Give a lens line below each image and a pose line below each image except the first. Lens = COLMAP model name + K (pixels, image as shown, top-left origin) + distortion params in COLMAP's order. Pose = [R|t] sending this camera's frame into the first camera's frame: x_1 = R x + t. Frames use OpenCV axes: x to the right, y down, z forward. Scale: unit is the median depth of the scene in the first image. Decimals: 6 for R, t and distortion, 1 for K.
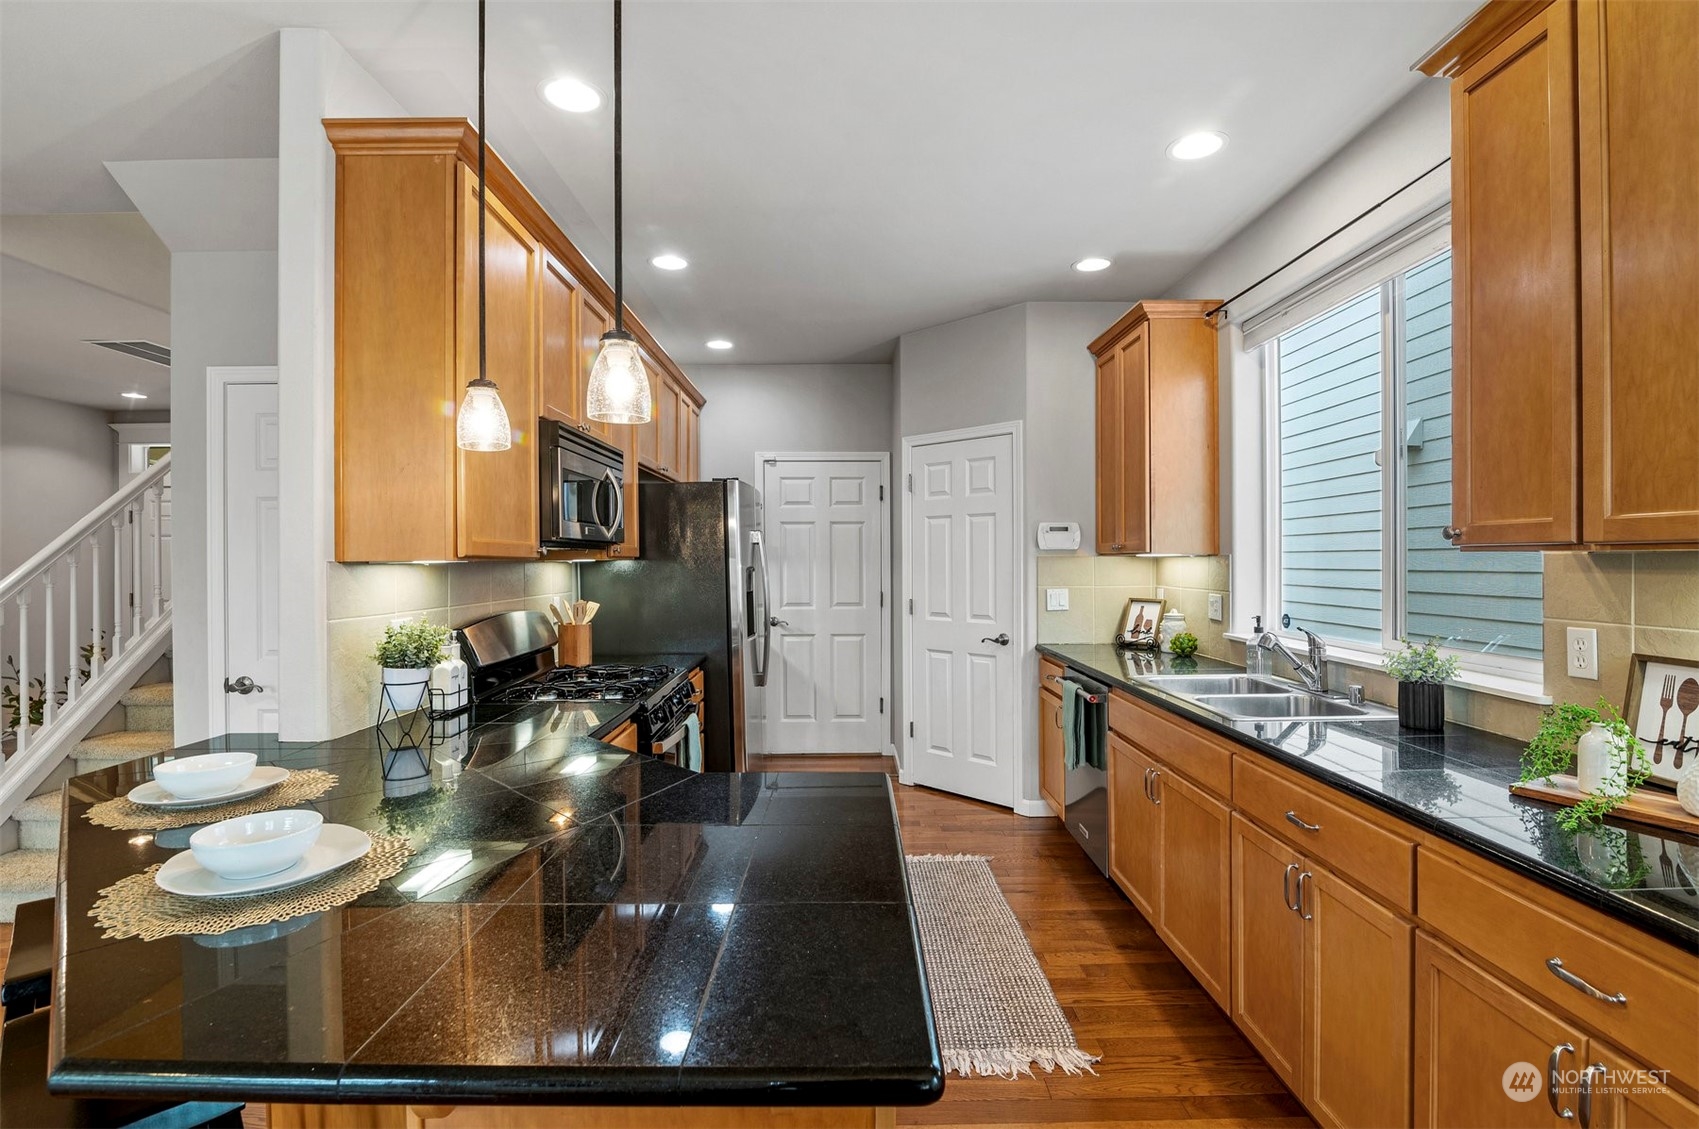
lens RADIAL K [[784.7, 0, 851.2], [0, 784.7, 562.8], [0, 0, 1]] dist [-0.023237, 0.000092]
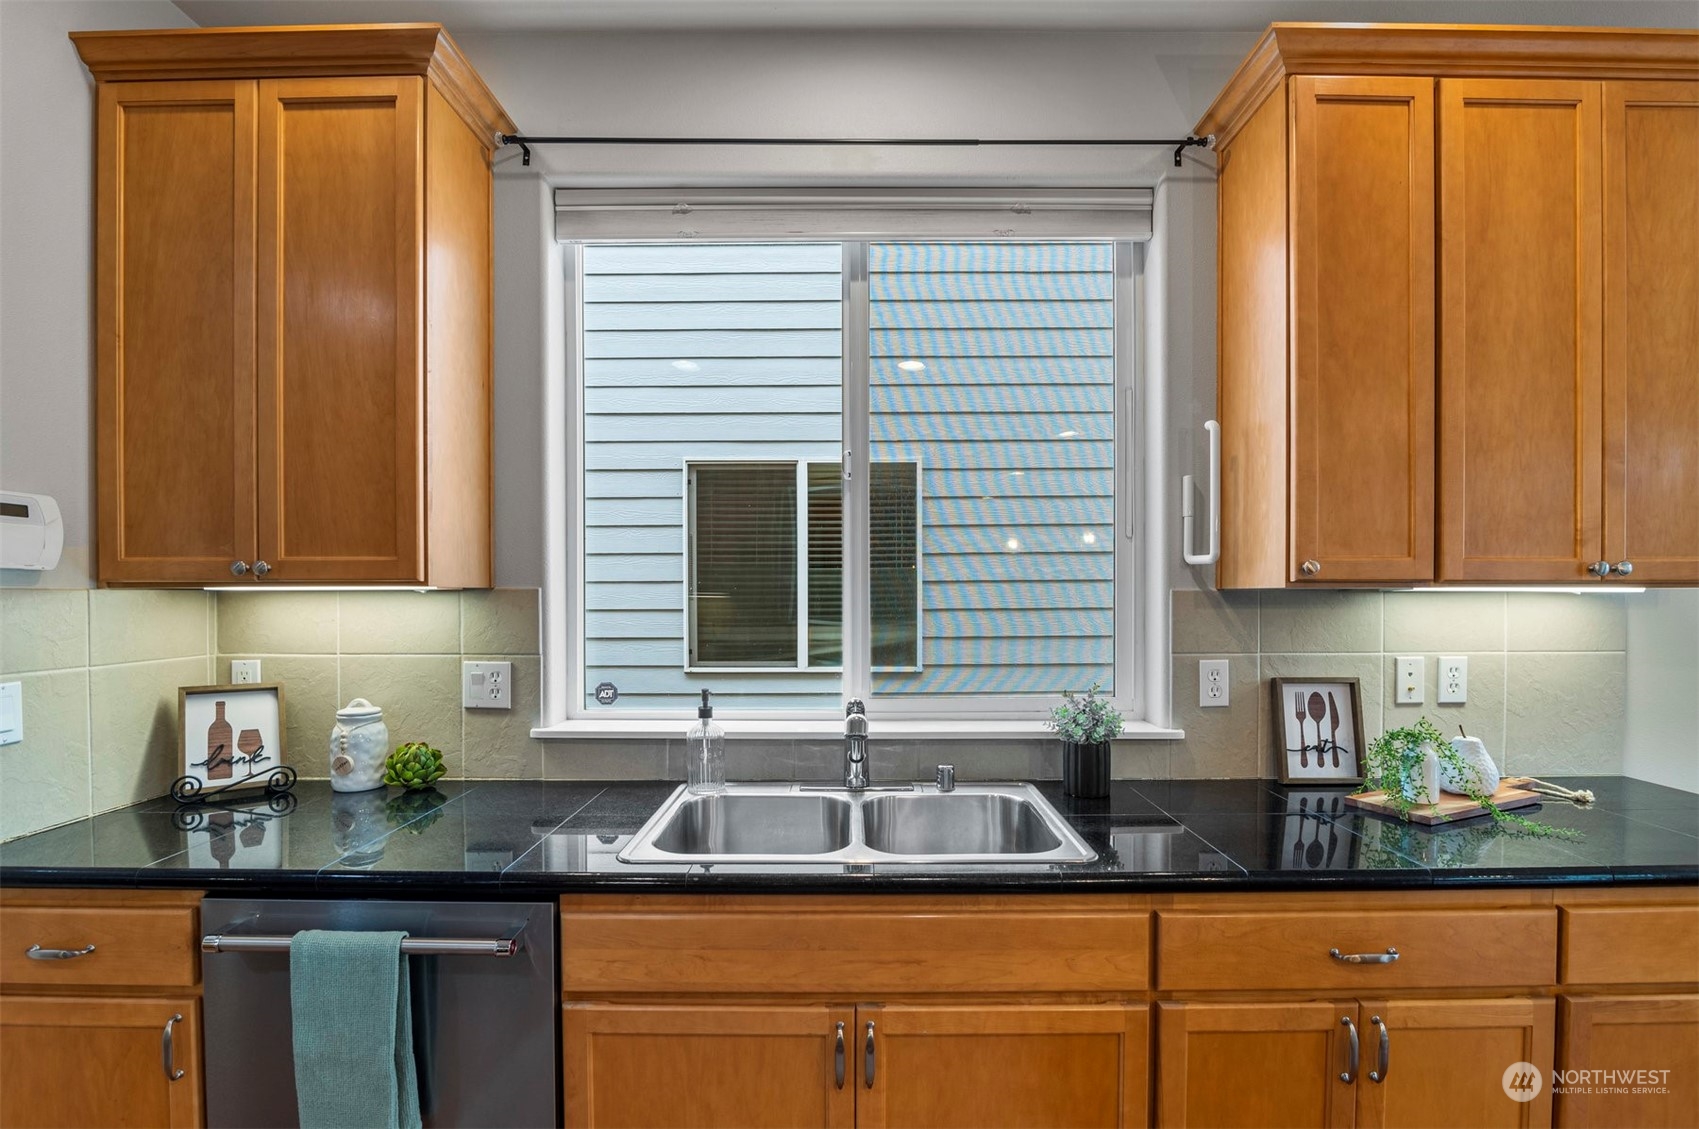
lens RADIAL K [[784.7, 0, 857.0], [0, 784.7, 606.2], [0, 0, 1]] dist [-0.023237, 0.000092]
pose [[0.011593, -0.009116, 0.999891, -0.075215], [0.005363, 0.999945, 0.009055, -0.001610], [-0.999918, 0.005258, 0.011641, 0.770122]]
